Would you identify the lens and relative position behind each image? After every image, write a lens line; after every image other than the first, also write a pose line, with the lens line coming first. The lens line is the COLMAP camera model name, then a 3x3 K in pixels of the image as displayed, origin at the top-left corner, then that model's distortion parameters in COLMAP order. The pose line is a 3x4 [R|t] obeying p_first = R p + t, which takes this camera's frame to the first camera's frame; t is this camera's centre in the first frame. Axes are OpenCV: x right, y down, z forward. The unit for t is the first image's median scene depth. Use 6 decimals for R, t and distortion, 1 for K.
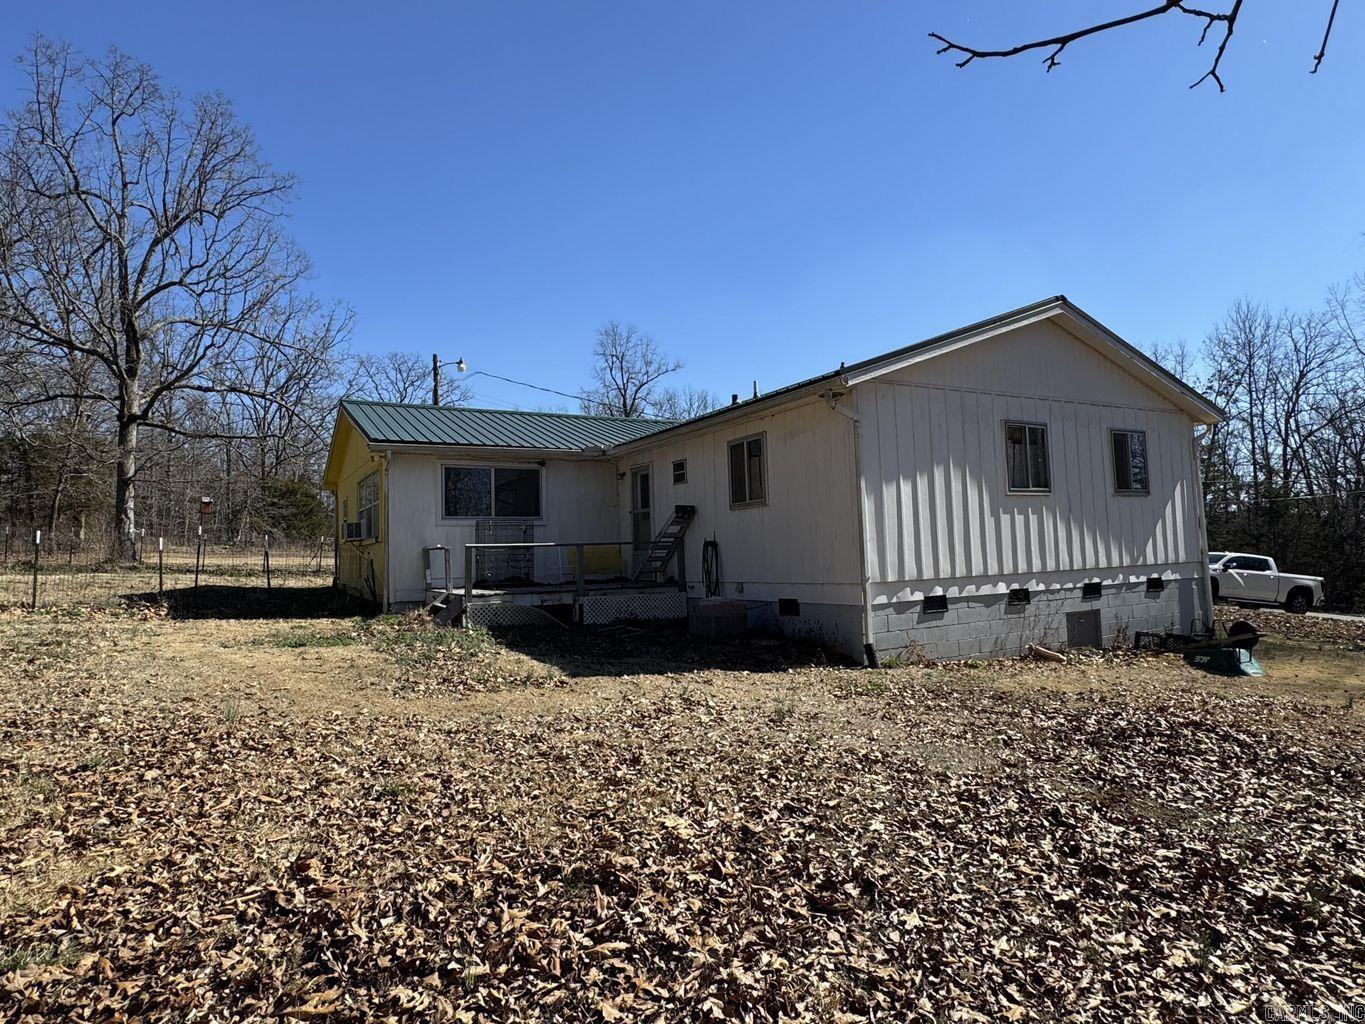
lens RADIAL K [[791.2, 0, 682.2], [0, 791.2, 512.4], [0, 0, 1]] dist [0.000978, 0.000316]
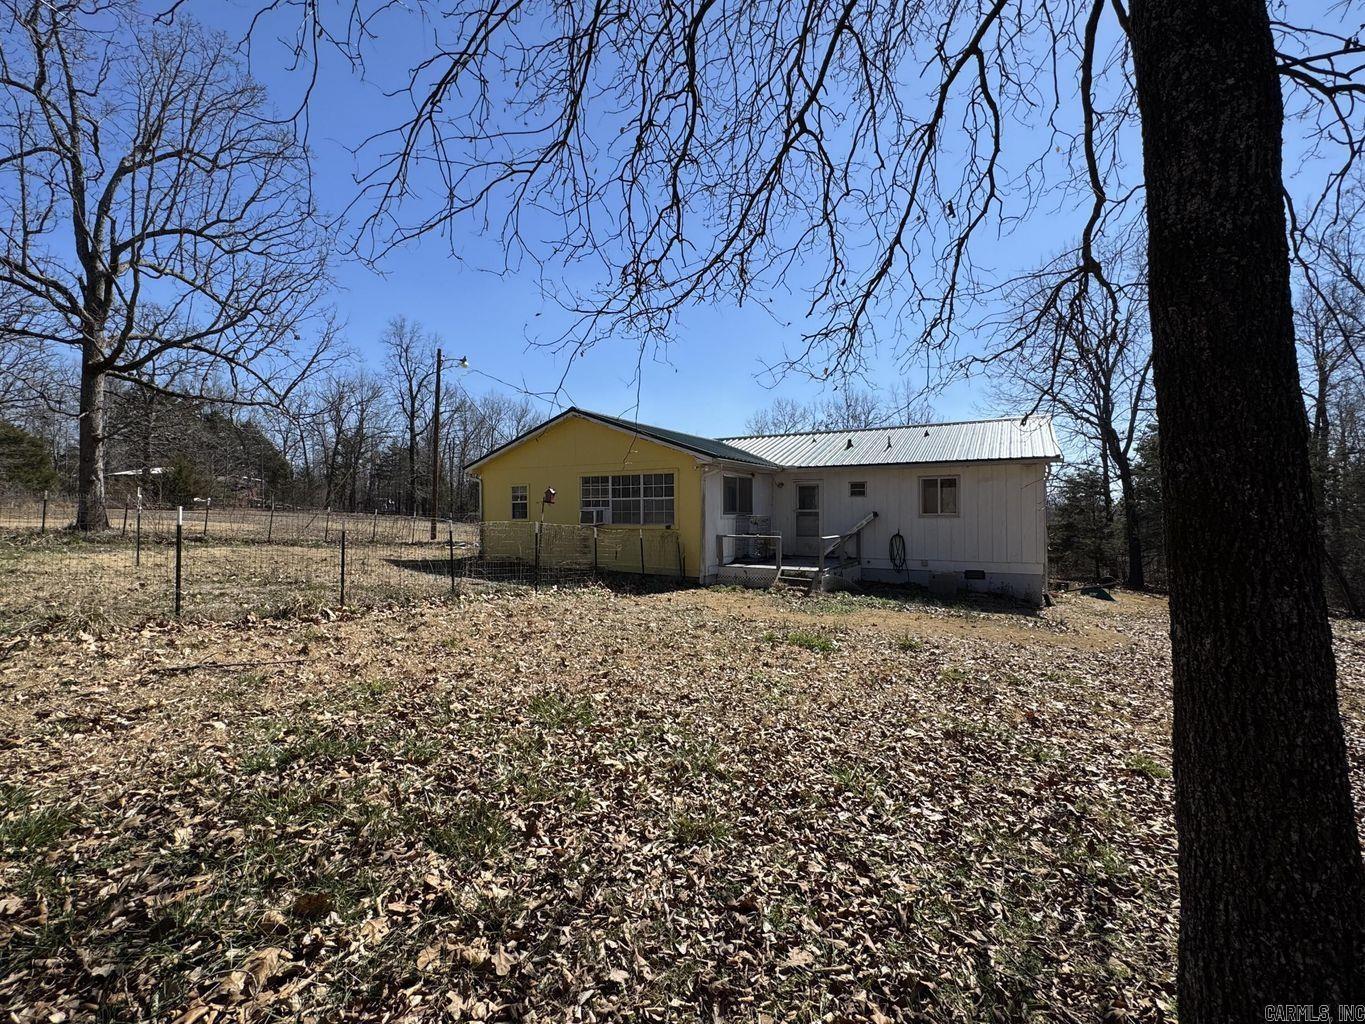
lens RADIAL K [[599.3, 0, 683.2], [0, 599.3, 510.8], [0, 0, 1]] dist [-0.001880, -0.000155]
pose [[0.859432, 0.031144, 0.510301, -0.472565], [-0.053151, 0.998177, 0.028595, -0.012181], [-0.508480, -0.051698, 0.859520, 0.075904]]
